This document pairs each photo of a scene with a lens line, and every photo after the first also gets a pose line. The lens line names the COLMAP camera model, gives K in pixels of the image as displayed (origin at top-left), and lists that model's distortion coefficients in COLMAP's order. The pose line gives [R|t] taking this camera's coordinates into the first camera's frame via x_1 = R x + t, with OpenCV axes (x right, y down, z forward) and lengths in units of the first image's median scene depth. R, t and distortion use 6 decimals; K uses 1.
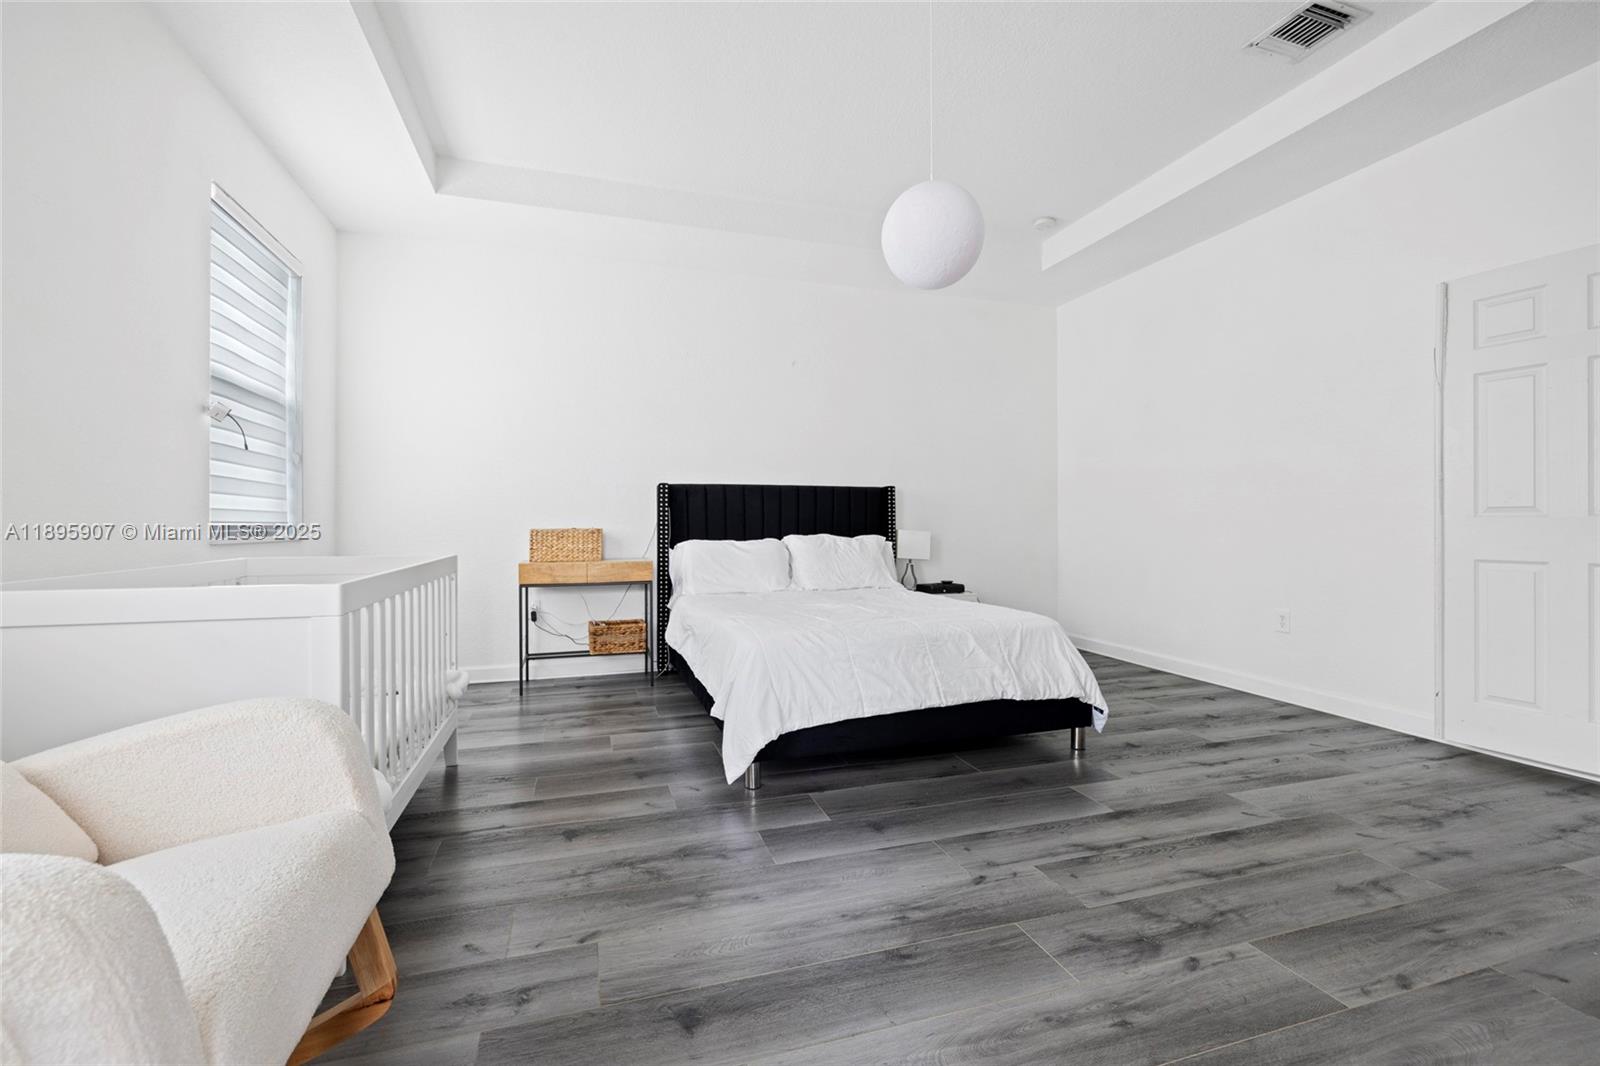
lens RADIAL K [[667.5, 0, 798.5], [0, 667.5, 525.3], [0, 0, 1]] dist [0.000748, 0.000140]
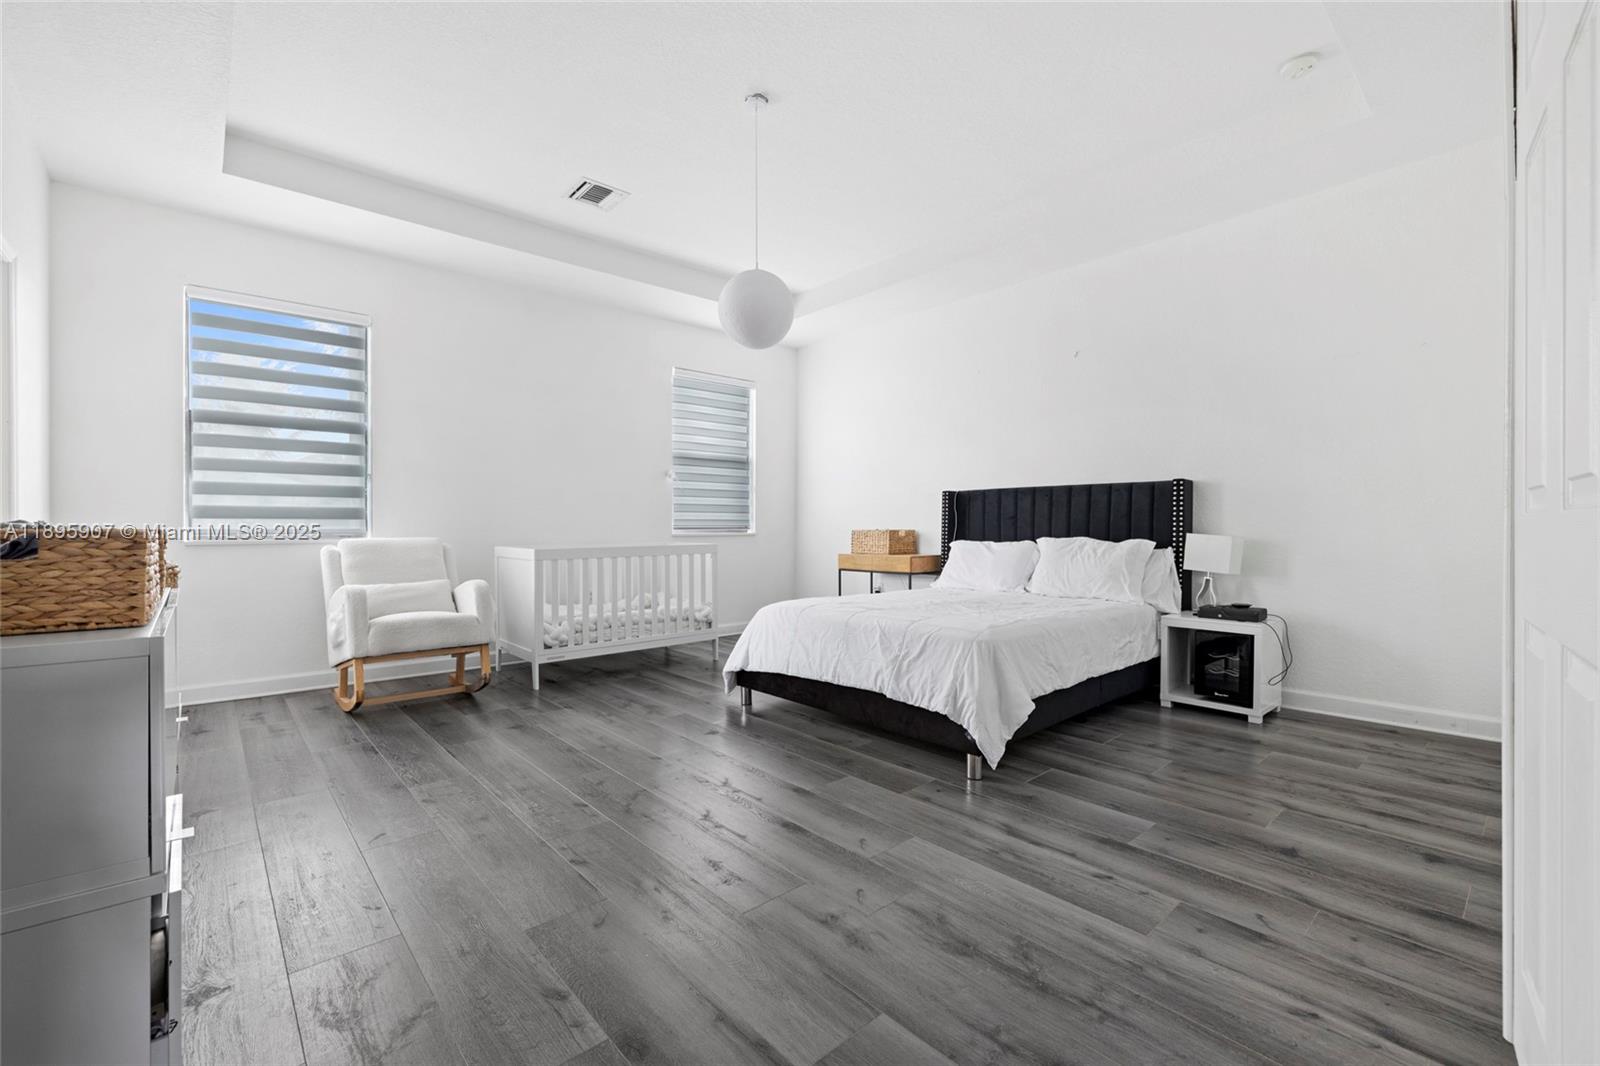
lens RADIAL K [[677.6, 0, 800.0], [0, 677.6, 533.0], [0, 0, 1]] dist [-0.000296, -0.000199]
pose [[0.413421, 0.011645, -0.910465, 1.219747], [0.002421, 0.999901, 0.013889, -0.011456], [0.910537, -0.007947, 0.413352, 0.432093]]
